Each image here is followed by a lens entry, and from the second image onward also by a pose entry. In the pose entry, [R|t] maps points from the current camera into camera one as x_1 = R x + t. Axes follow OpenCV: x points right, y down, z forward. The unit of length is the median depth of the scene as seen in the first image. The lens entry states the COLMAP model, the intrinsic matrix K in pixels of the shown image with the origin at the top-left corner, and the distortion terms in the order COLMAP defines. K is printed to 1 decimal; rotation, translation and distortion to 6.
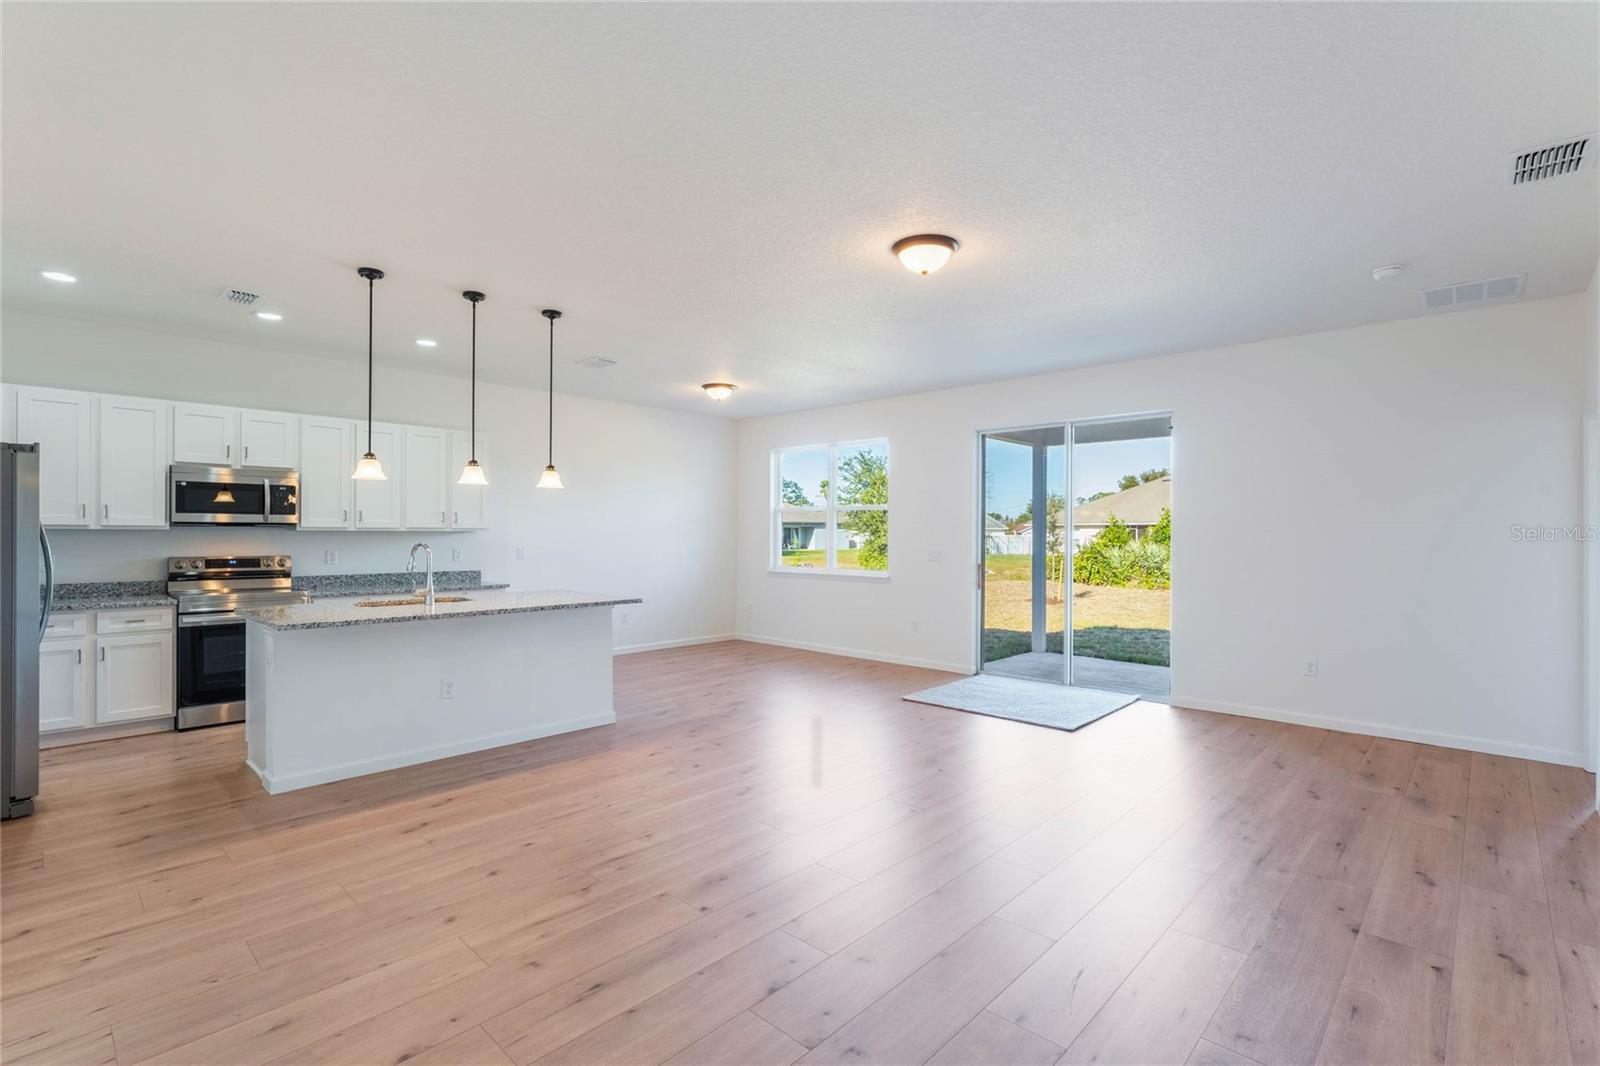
lens RADIAL K [[741.2, 0, 801.2], [0, 741.2, 534.2], [0, 0, 1]] dist [-0.000433, -0.000753]
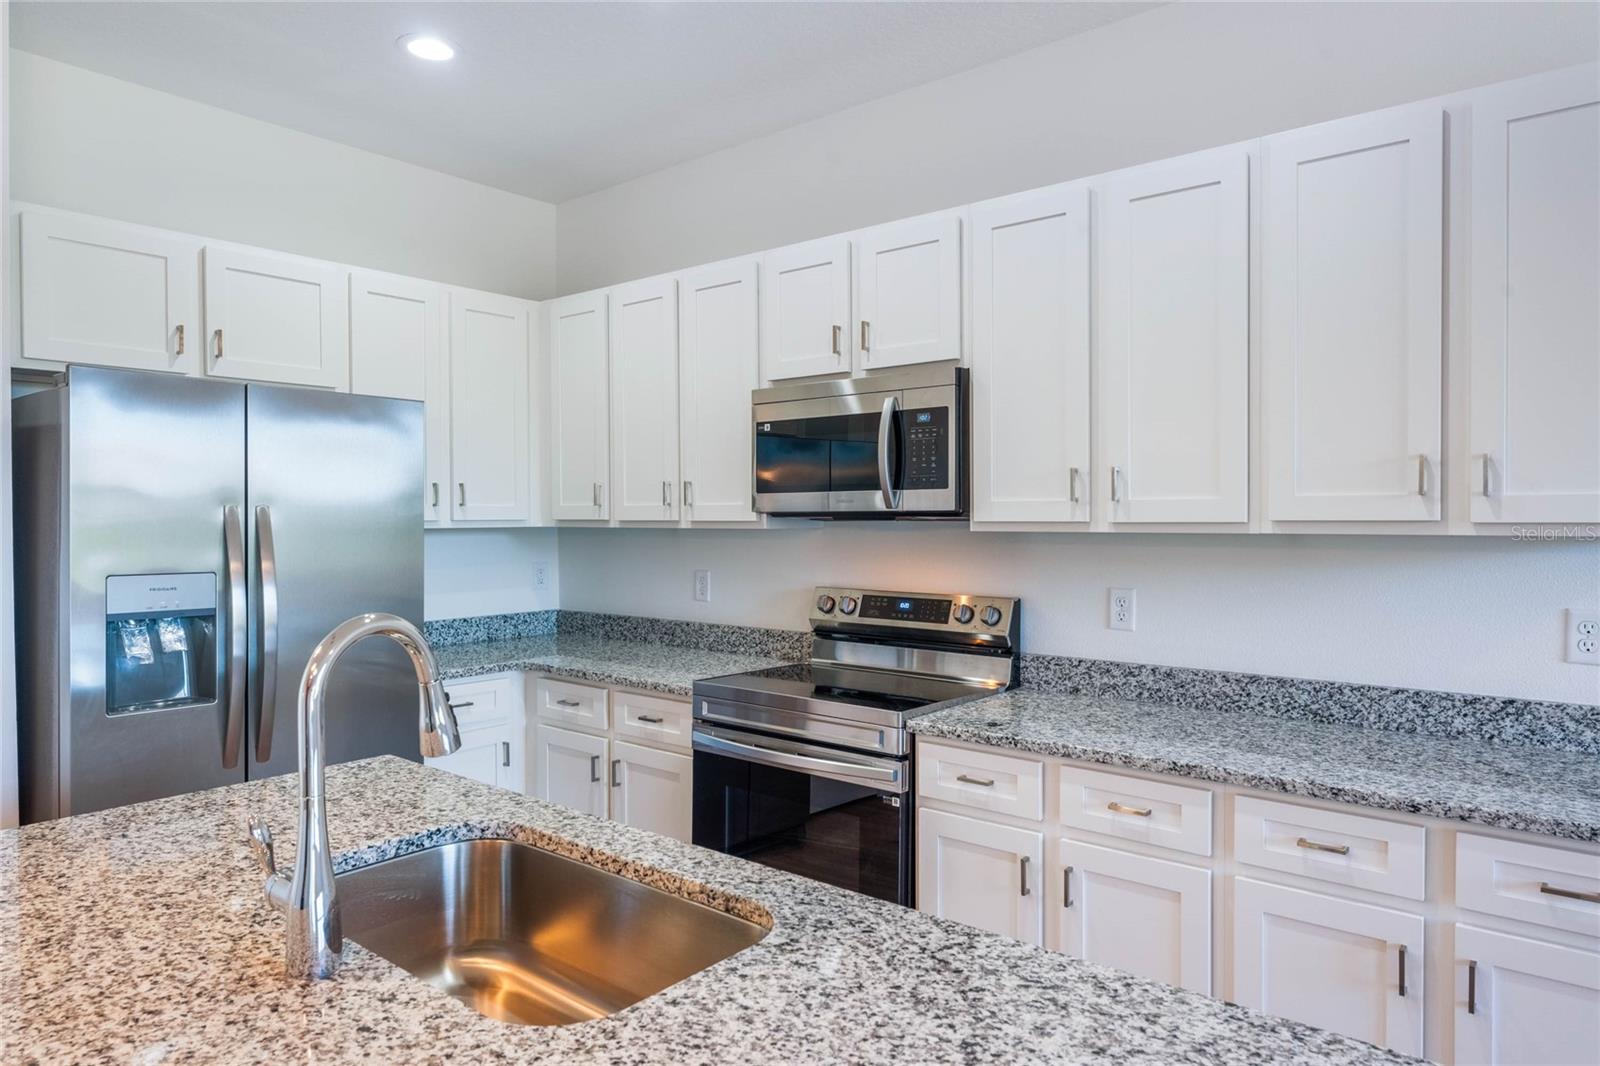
lens RADIAL K [[995.7, 0, 805.1], [0, 995.7, 527.5], [0, 0, 1]] dist [0.001429, -0.000669]
pose [[0.056297, 0.009524, -0.998369, -0.258151], [0.006378, 0.999931, 0.009898, -0.015238], [0.998394, -0.006925, 0.056232, 1.131429]]
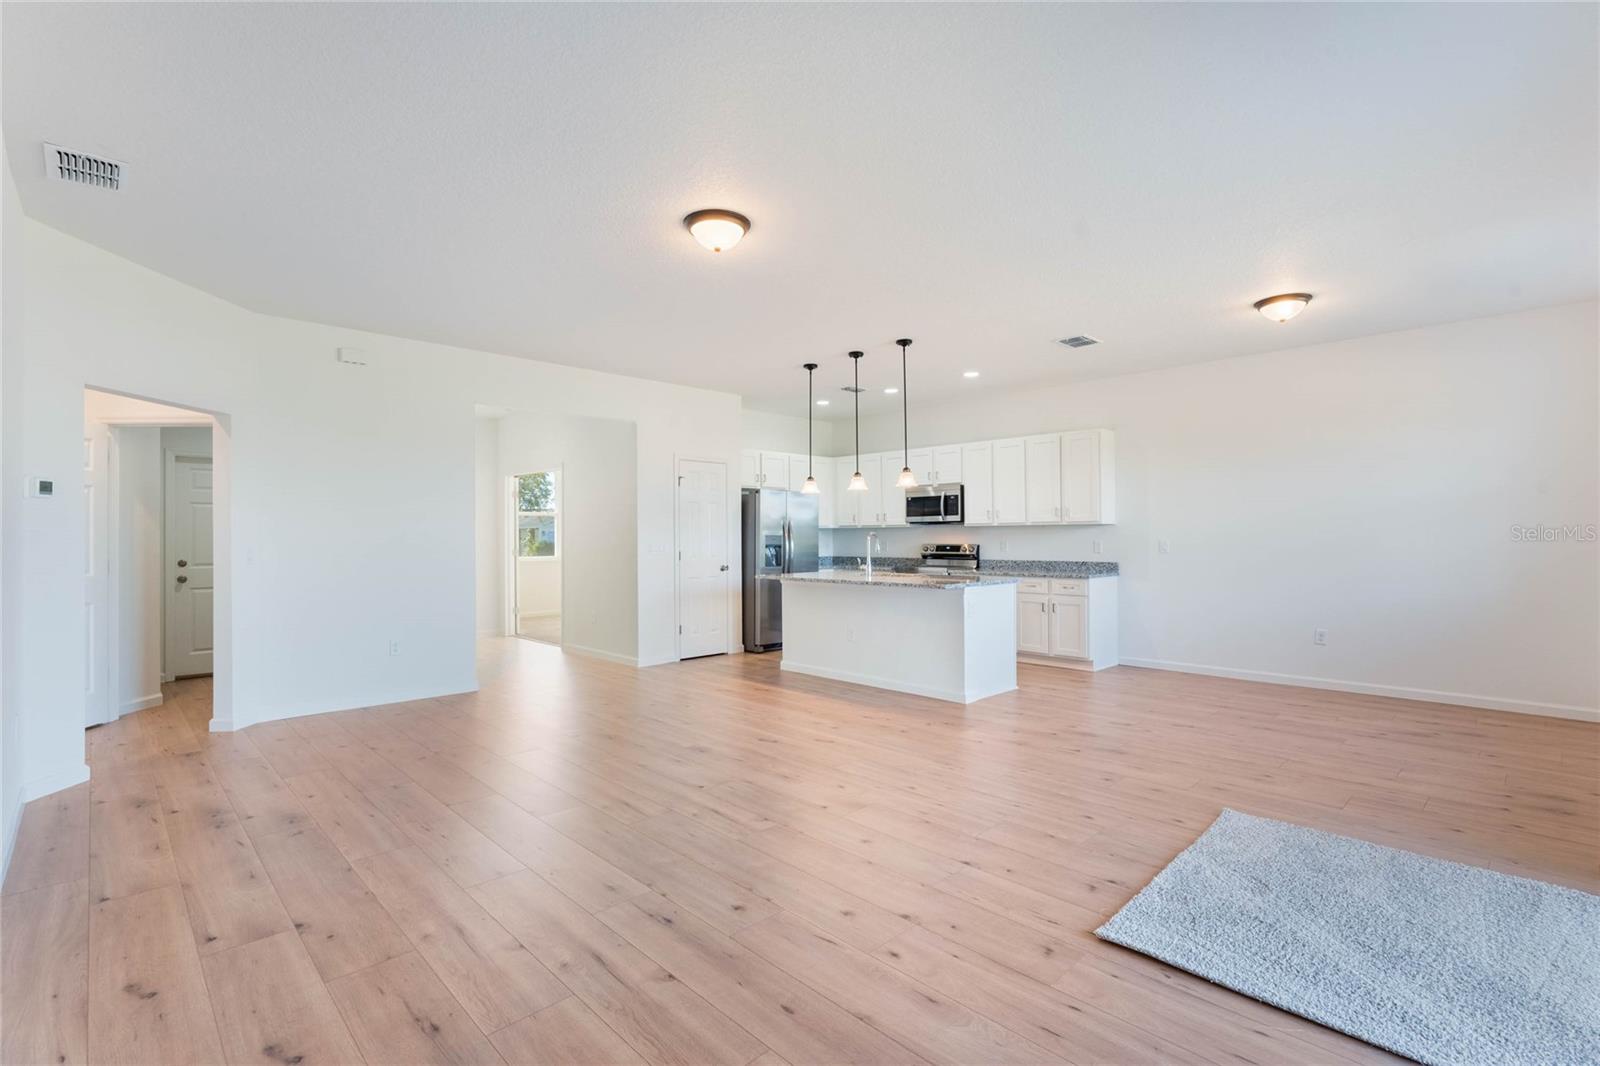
lens RADIAL K [[741.2, 0, 792.5], [0, 741.2, 524.8], [0, 0, 1]] dist [-0.000433, -0.000753]
pose [[-0.064149, -0.020982, -0.997720, 0.950071], [0.003711, 0.999767, -0.021264, 0.026964], [0.997933, -0.005067, -0.064056, 0.967128]]
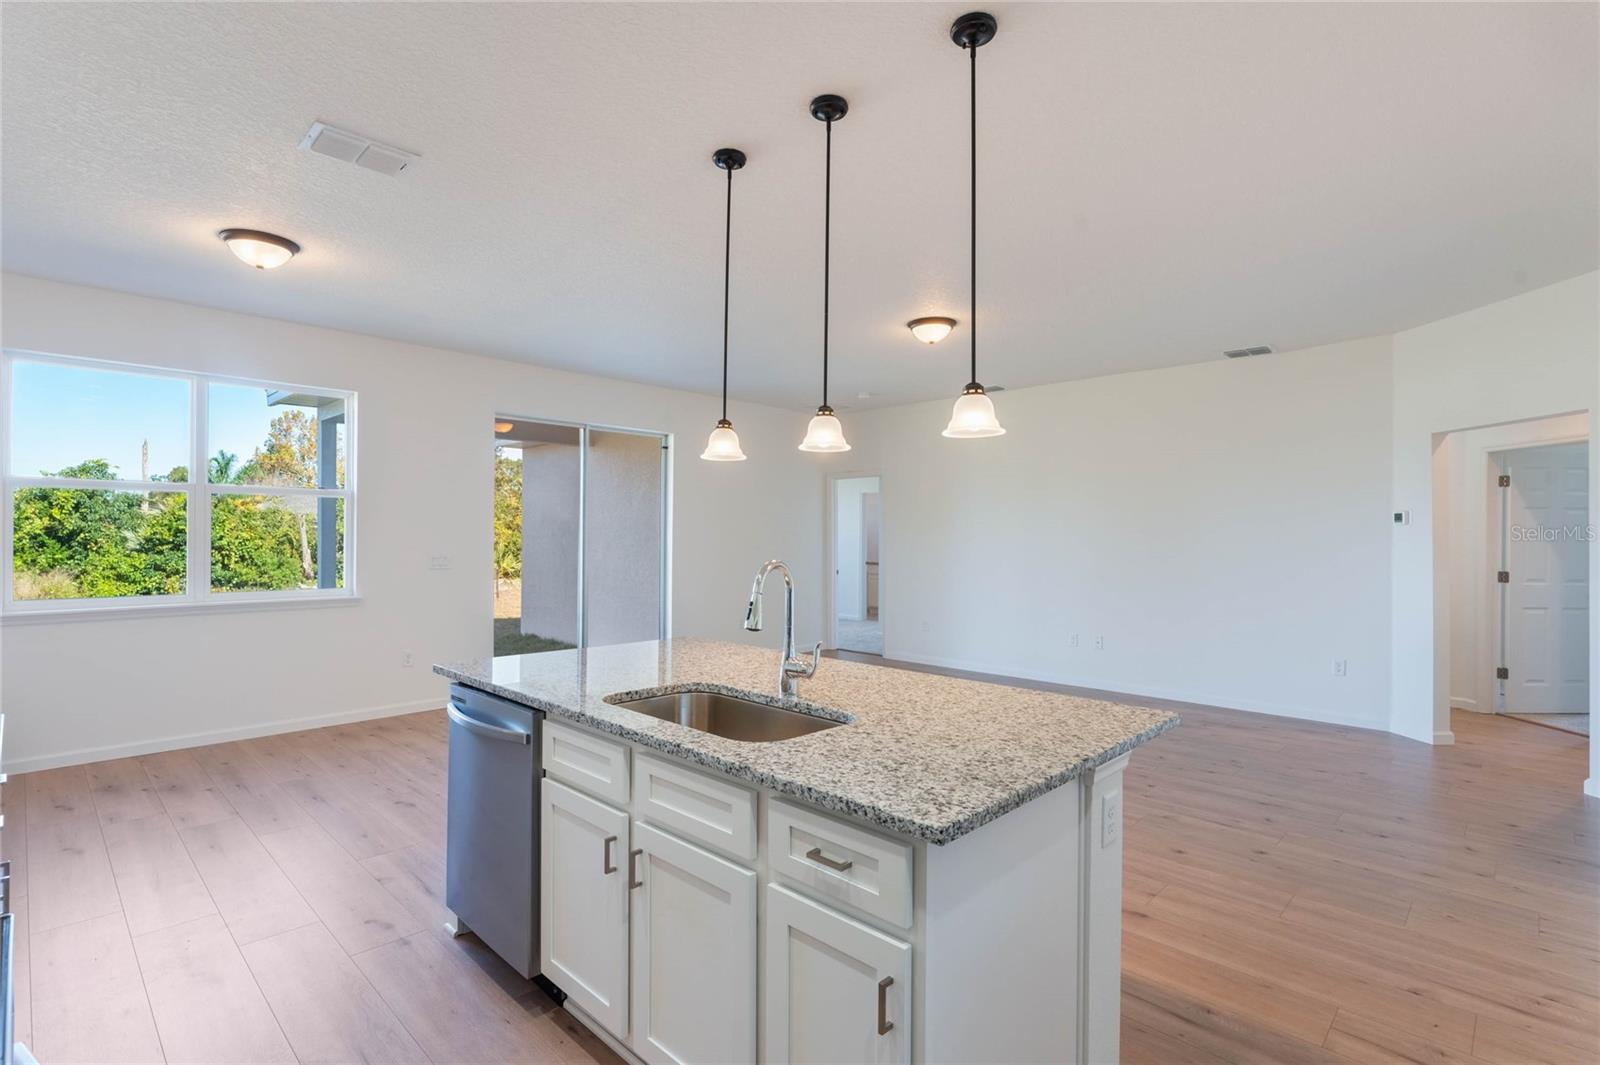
lens RADIAL K [[741.2, 0, 803.6], [0, 741.2, 534.4], [0, 0, 1]] dist [-0.000433, -0.000753]
pose [[0.013093, -0.007556, 0.999886, -0.990107], [-0.016206, 0.999839, 0.007768, -0.009092], [-0.999783, -0.016306, 0.012969, 1.008359]]
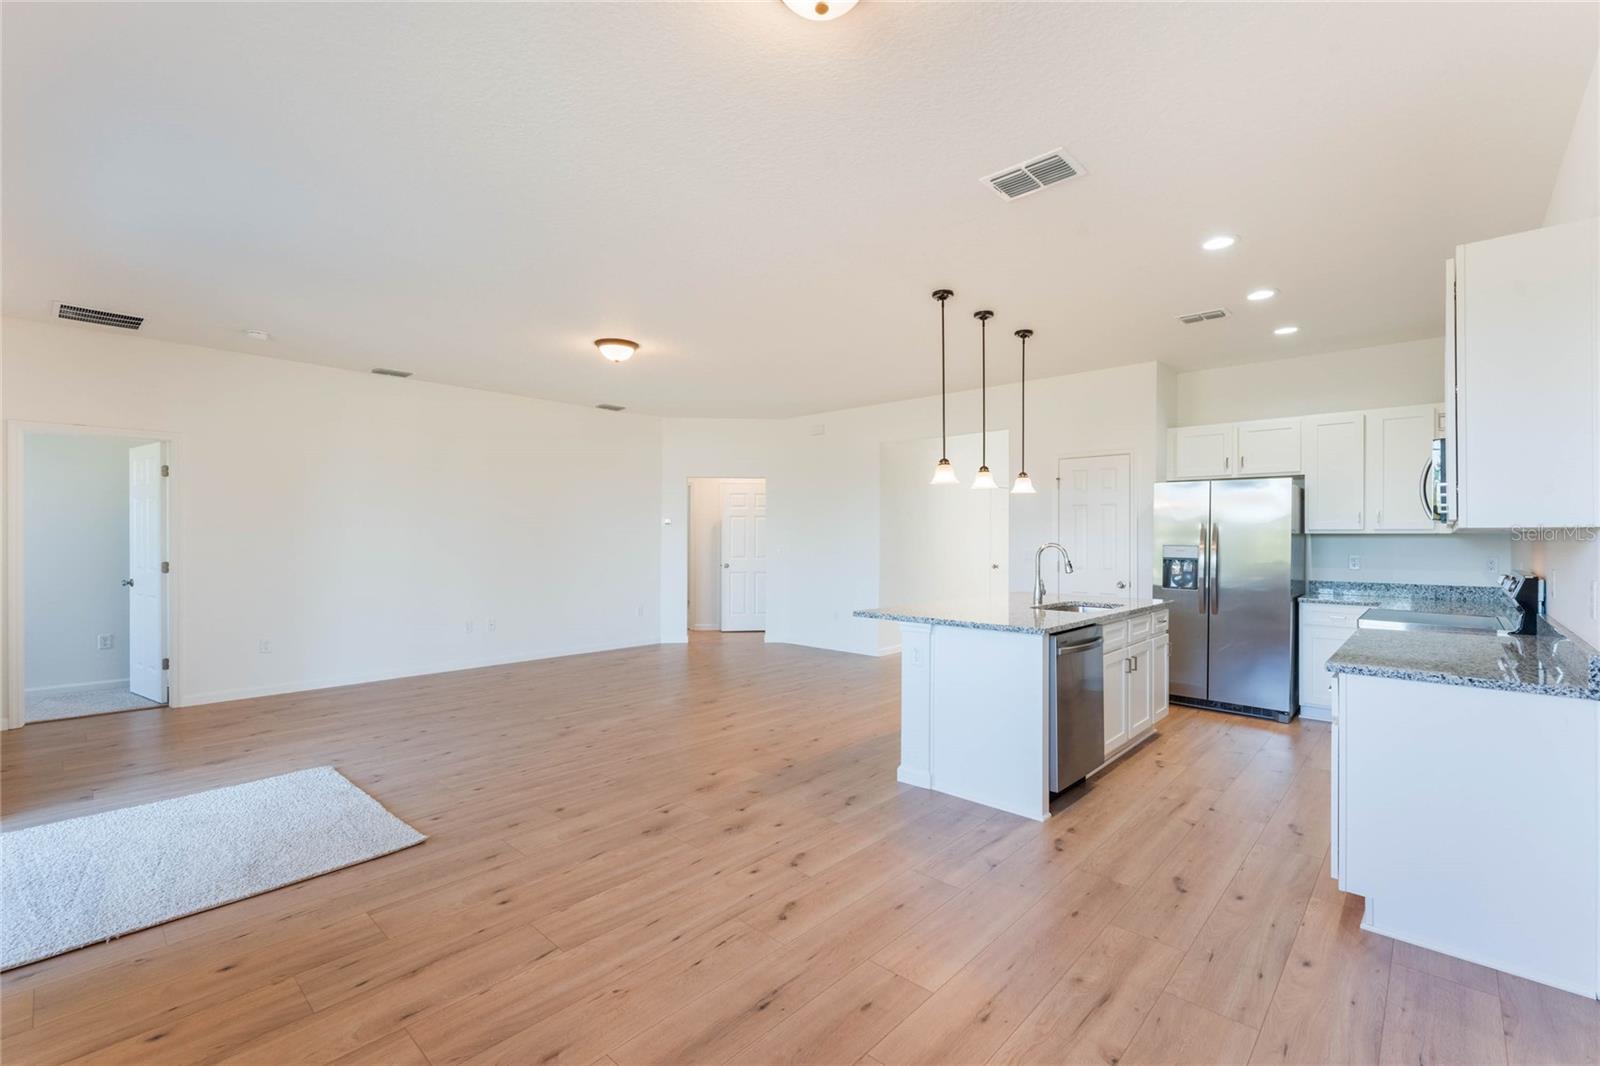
lens RADIAL K [[695.4, 0, 808.3], [0, 695.4, 539.9], [0, 0, 1]] dist [0.002854, 0.000666]
pose [[-0.999945, -0.004368, 0.009518, -0.197010], [-0.004307, 0.999970, 0.006424, -0.001087], [-0.009546, 0.006383, -0.999934, 2.024837]]
